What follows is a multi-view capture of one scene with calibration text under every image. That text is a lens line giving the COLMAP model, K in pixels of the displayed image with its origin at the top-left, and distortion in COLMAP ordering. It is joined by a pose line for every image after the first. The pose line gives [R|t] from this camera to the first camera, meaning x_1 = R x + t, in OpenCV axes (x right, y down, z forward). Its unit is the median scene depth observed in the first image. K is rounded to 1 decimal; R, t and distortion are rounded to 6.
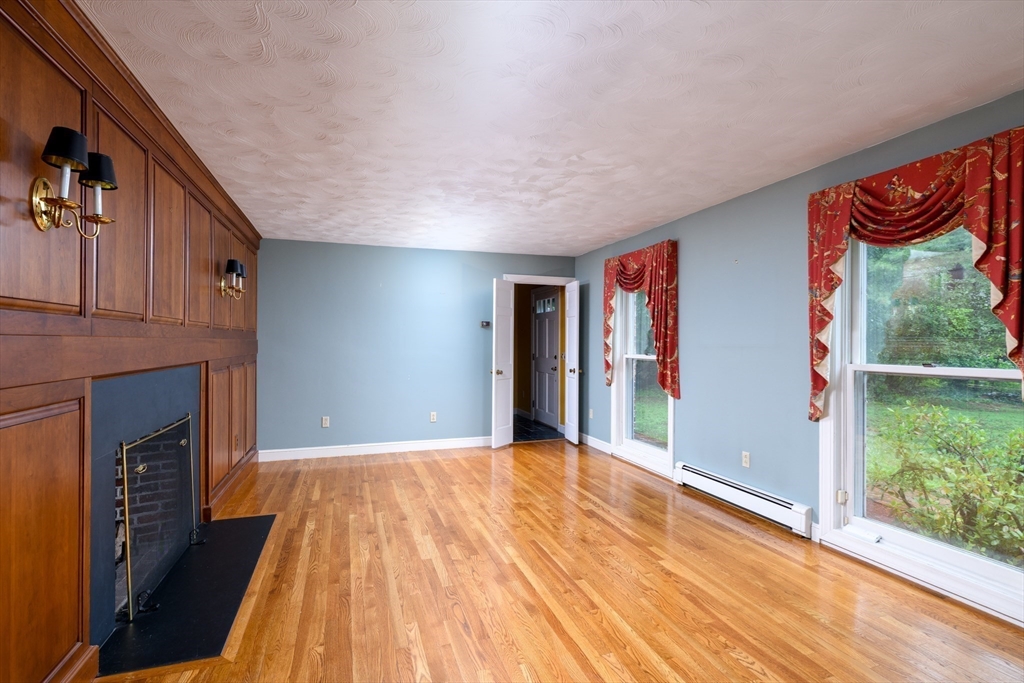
lens RADIAL K [[480.9, 0, 509.7], [0, 480.9, 337.0], [0, 0, 1]] dist [-0.001851, -0.000020]
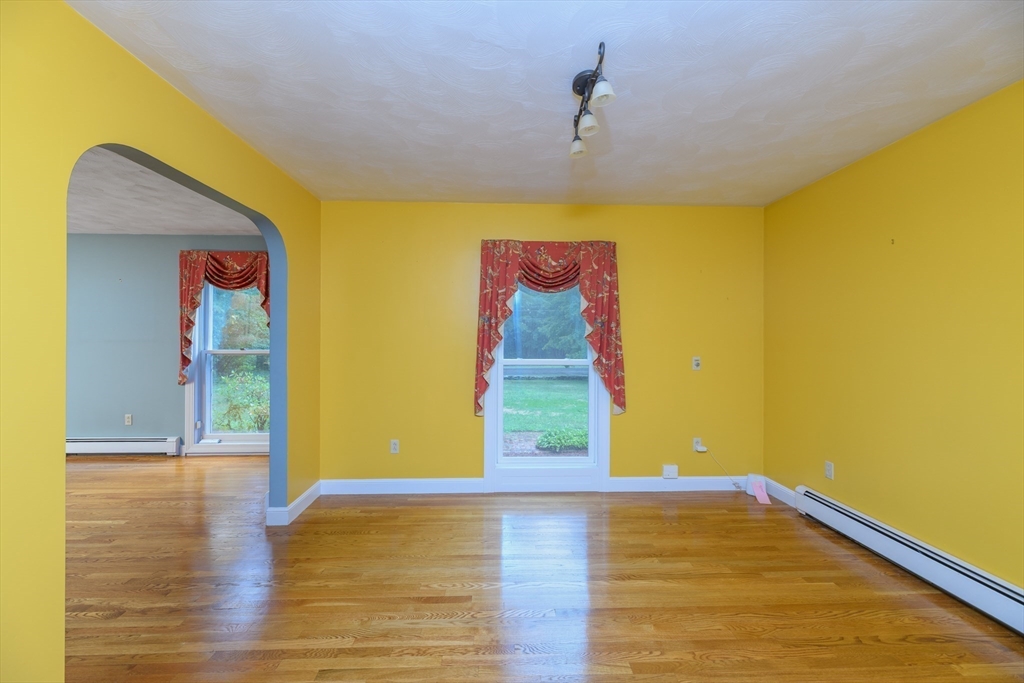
lens RADIAL K [[418.9, 0, 510.3], [0, 418.9, 345.0], [0, 0, 1]] dist [-0.000677, -0.000292]
pose [[0.283279, -0.010115, 0.958984, -0.482981], [-0.015159, 0.999772, 0.015023, -0.004572], [-0.958918, -0.018793, 0.283061, -0.559726]]
